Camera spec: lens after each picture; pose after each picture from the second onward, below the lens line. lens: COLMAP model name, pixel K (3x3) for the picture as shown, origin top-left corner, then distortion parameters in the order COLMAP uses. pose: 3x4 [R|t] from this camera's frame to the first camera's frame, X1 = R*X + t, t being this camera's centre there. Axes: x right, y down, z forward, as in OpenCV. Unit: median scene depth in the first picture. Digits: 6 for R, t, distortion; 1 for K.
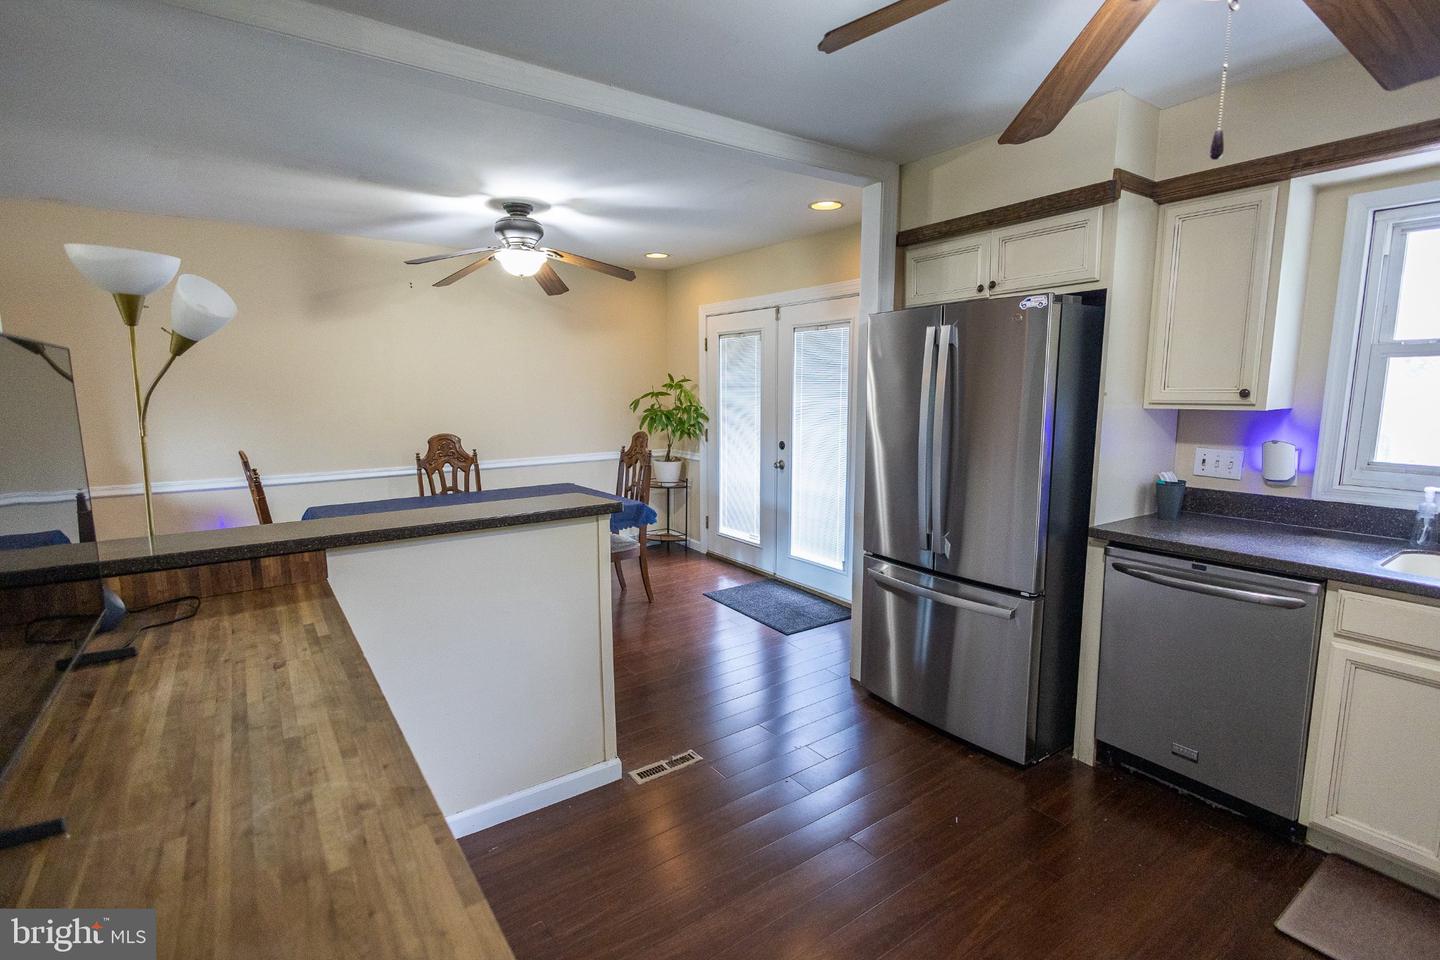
lens RADIAL K [[673.8, 0, 720.0], [0, 673.8, 480.0], [0, 0, 1]] dist [0.010089, -0.000022]
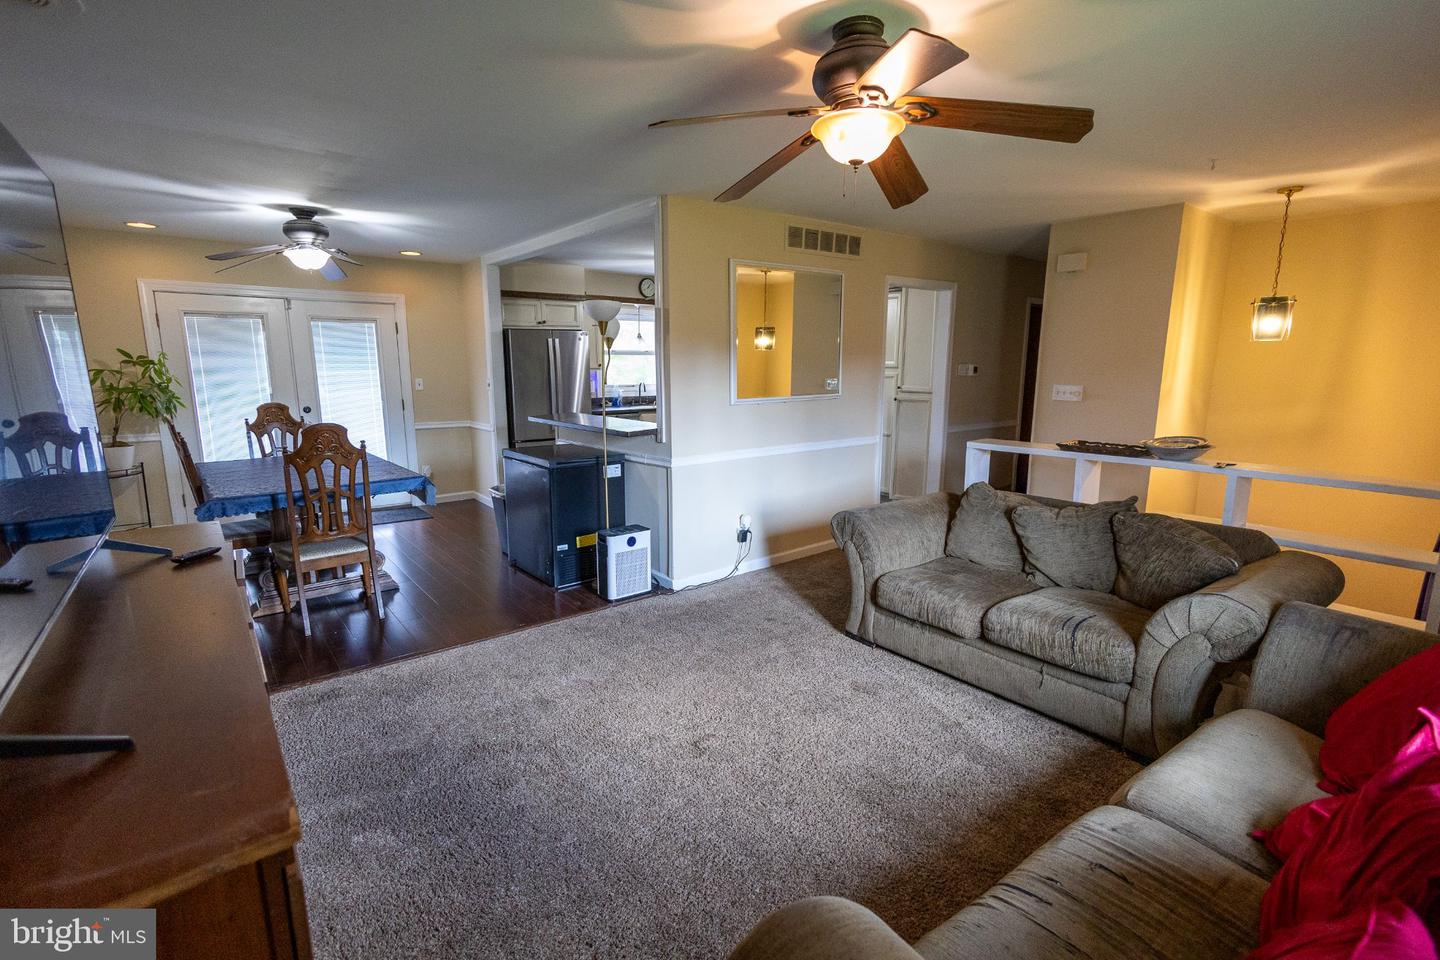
lens RADIAL K [[673.5, 0, 732.1], [0, 673.5, 485.5], [0, 0, 1]] dist [0.001276, 0.000071]
pose [[-0.065999, -0.178112, 0.981794, -1.505199], [0.140406, 0.972492, 0.185863, -0.044680], [-0.987892, 0.150116, -0.039175, 0.343445]]
